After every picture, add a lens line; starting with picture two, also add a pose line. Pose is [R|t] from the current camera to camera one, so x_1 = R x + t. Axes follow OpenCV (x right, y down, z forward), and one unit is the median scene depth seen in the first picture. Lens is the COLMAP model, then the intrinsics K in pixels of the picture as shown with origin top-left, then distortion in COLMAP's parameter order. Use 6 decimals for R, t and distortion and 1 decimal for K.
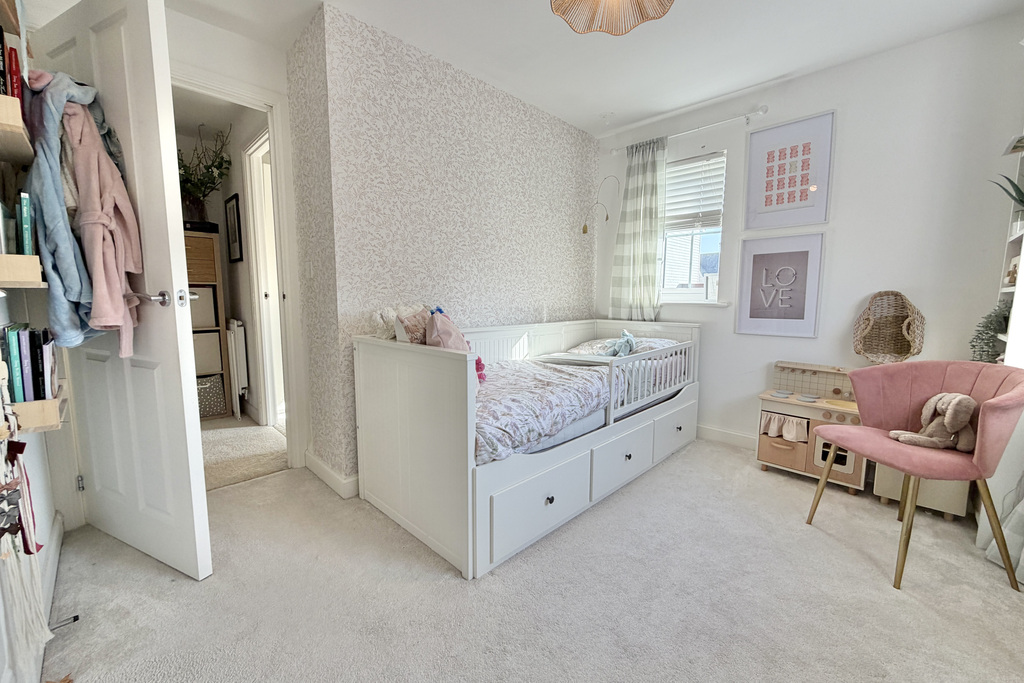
lens RADIAL K [[405.0, 0, 508.5], [0, 405.0, 339.4], [0, 0, 1]] dist [-0.000666, -0.000240]
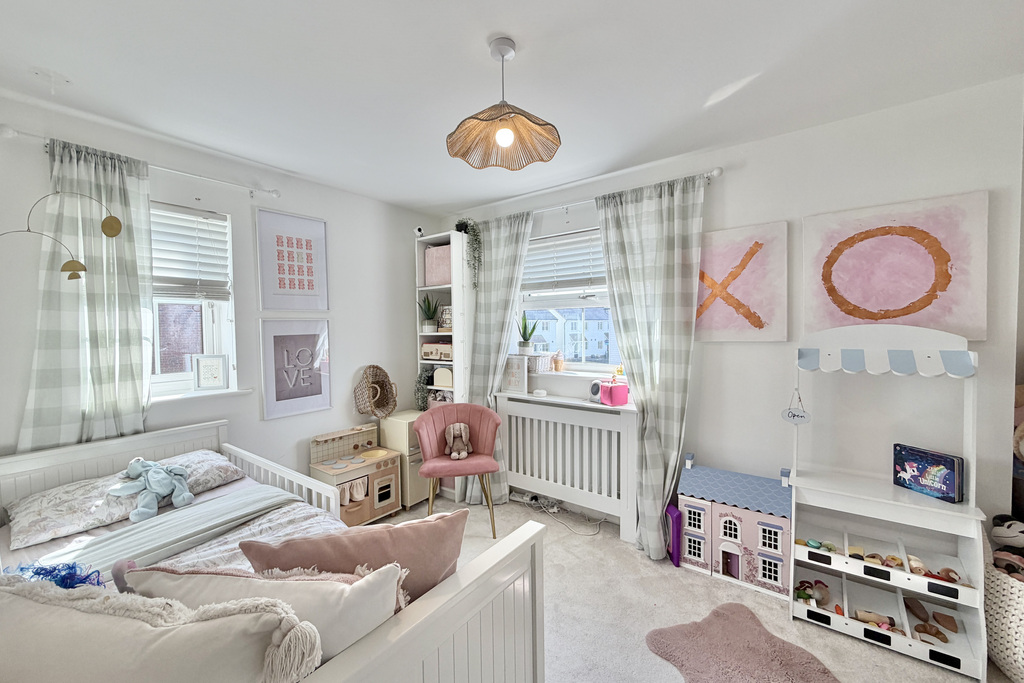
lens RADIAL K [[405.0, 0, 508.5], [0, 405.0, 339.4], [0, 0, 1]] dist [-0.000666, -0.000240]
pose [[-0.134297, -0.028875, 0.990520, -0.424059], [0.126603, 0.990884, 0.046051, -0.175038], [-0.982821, 0.131587, -0.129417, 0.580827]]
